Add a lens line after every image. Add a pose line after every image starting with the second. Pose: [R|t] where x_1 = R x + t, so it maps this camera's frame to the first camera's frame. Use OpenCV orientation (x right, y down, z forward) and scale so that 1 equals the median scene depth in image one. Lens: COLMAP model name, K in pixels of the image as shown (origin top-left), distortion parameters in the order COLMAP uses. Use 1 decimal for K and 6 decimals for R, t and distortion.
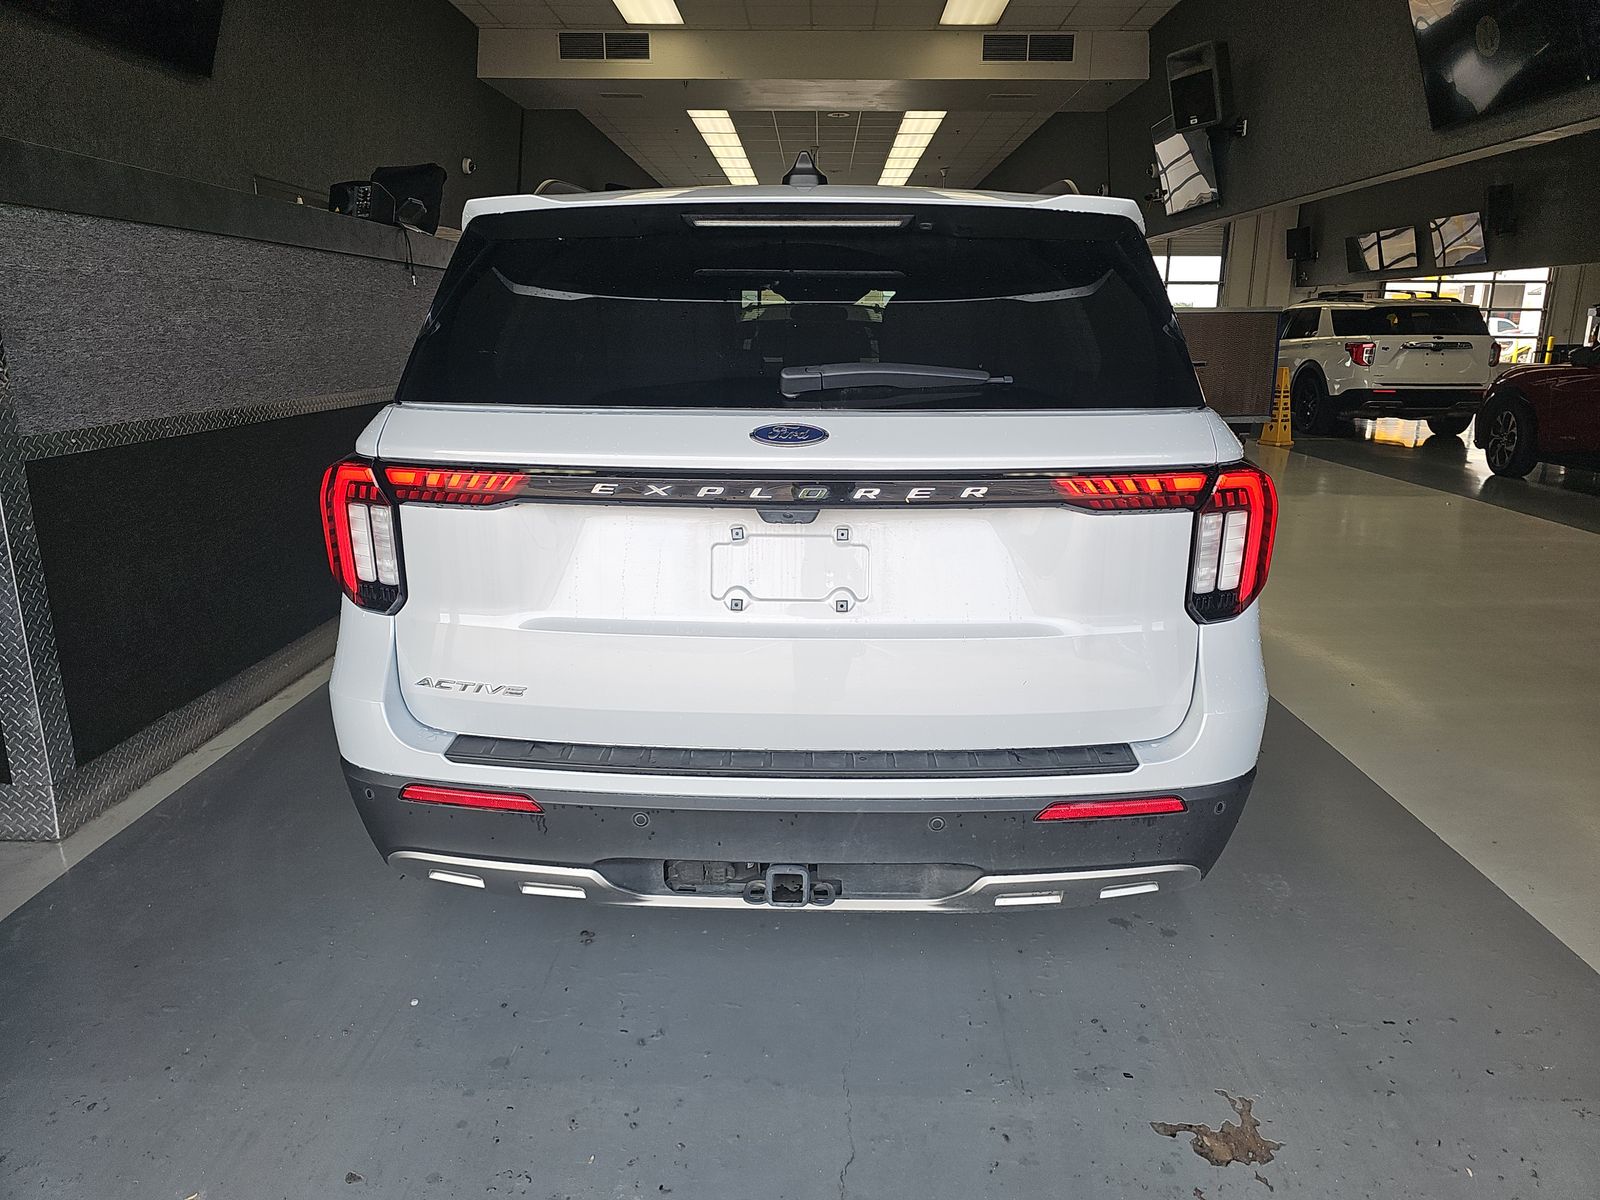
lens RADIAL K [[1071.1, 0, 807.1], [0, 1071.1, 584.5], [0, 0, 1]] dist [0.041618, -0.027749]
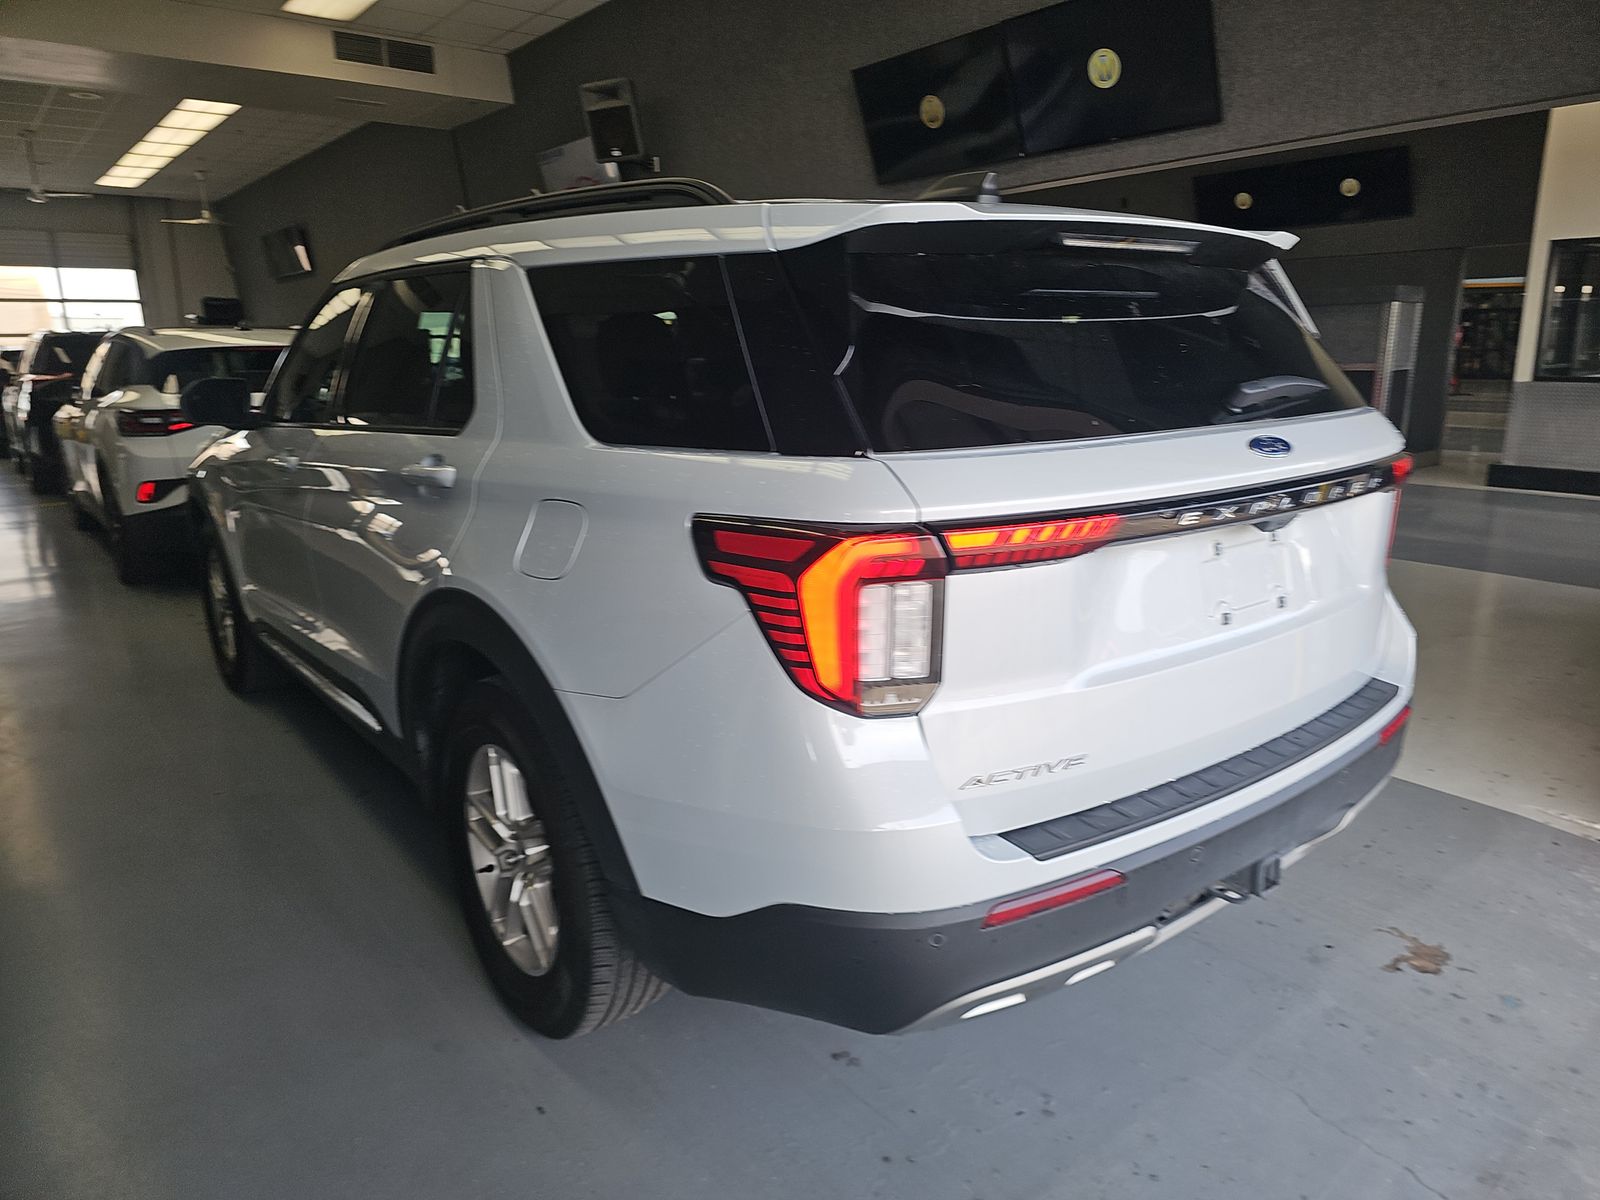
lens RADIAL K [[1071.1, 0, 811.6], [0, 1071.1, 607.8], [0, 0, 1]] dist [0.041618, -0.027749]
pose [[0.758345, -0.172902, 0.628504, -0.963379], [0.174247, 0.982864, 0.060143, -0.115837], [-0.628133, 0.063906, 0.775477, 0.432380]]
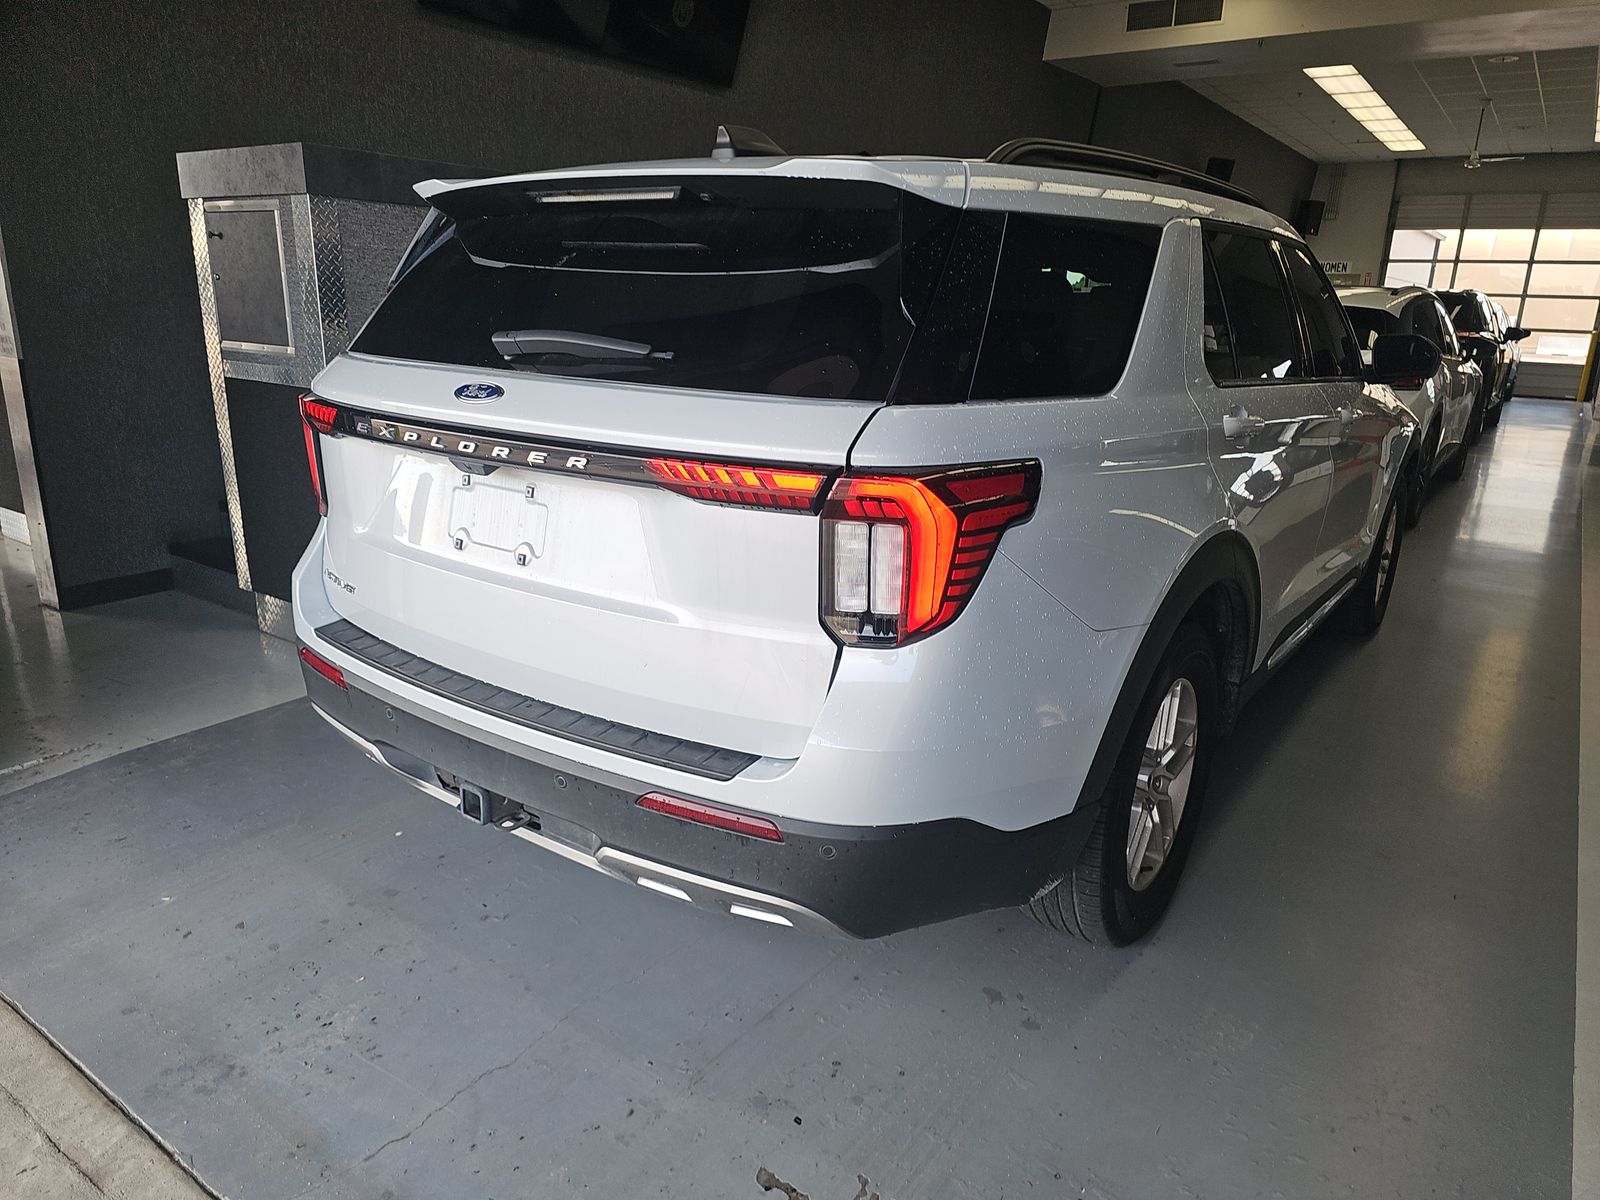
lens RADIAL K [[1071.1, 0, 813.8], [0, 1071.1, 598.2], [0, 0, 1]] dist [0.041618, -0.027749]
pose [[0.828851, 0.173929, -0.531747, 0.807537], [-0.159915, 0.984447, 0.072739, -0.062528], [0.536128, 0.024744, 0.843774, 0.241220]]
